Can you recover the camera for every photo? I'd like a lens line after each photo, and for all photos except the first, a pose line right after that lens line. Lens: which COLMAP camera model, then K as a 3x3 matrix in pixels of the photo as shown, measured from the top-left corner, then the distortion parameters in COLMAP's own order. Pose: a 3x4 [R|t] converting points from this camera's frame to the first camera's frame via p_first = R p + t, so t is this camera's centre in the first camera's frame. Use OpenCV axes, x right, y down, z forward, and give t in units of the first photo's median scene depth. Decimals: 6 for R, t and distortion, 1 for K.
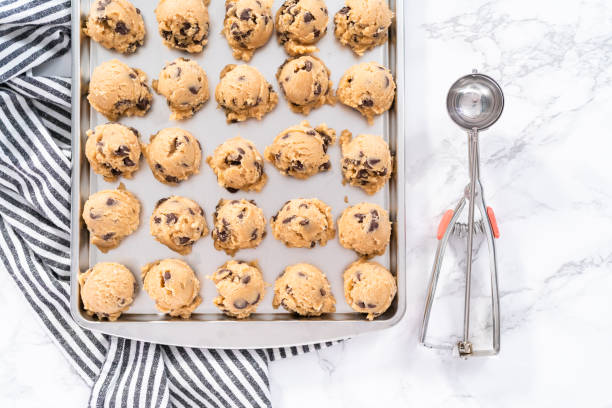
lens RADIAL K [[892.2, 0, 306.0], [0, 892.2, 204.0], [0, 0, 1]] dist [0.062819, 0.141791]
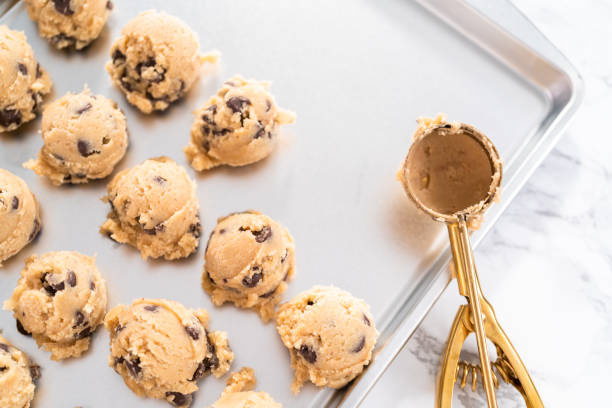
lens RADIAL K [[892.2, 0, 306.0], [0, 892.2, 204.0], [0, 0, 1]] dist [0.062819, 0.141791]
pose [[0.785068, 0.600191, -0.153097, 0.096416], [-0.619337, 0.756825, -0.208899, -0.067251], [-0.009511, 0.258818, 0.965879, 0.447095]]
